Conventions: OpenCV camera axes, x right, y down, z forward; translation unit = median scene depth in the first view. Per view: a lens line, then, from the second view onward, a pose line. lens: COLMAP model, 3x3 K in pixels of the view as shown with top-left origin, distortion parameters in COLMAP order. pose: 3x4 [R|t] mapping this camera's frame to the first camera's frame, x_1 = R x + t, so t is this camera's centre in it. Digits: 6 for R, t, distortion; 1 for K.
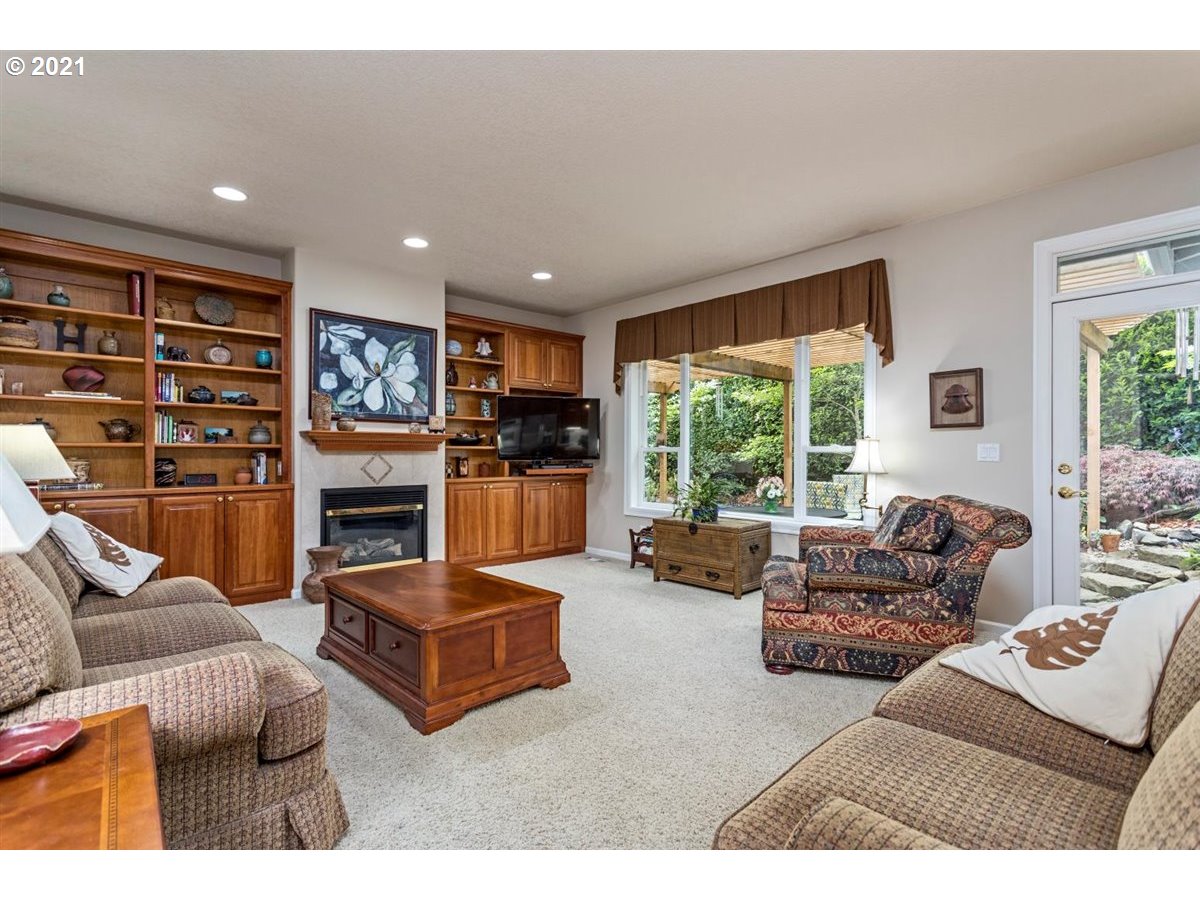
lens RADIAL K [[572.6, 0, 600.0], [0, 572.6, 450.0], [0, 0, 1]] dist [0.001751, 0.001651]
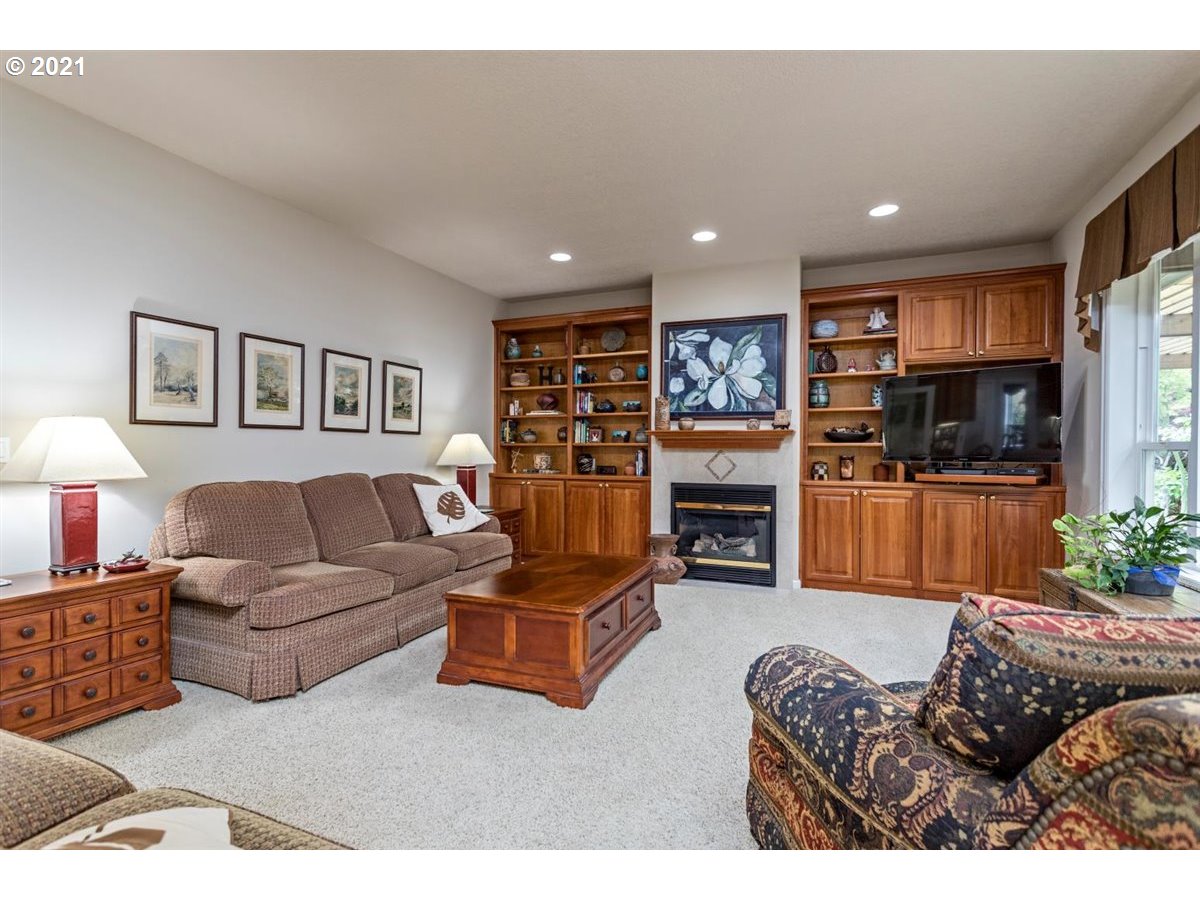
lens RADIAL K [[572.6, 0, 600.0], [0, 572.6, 450.0], [0, 0, 1]] dist [0.001751, 0.001651]
pose [[0.412553, 0.001912, -0.910931, 0.452636], [0.000731, 0.999997, 0.002431, 0.001552], [0.910933, -0.001669, 0.412551, 0.393031]]
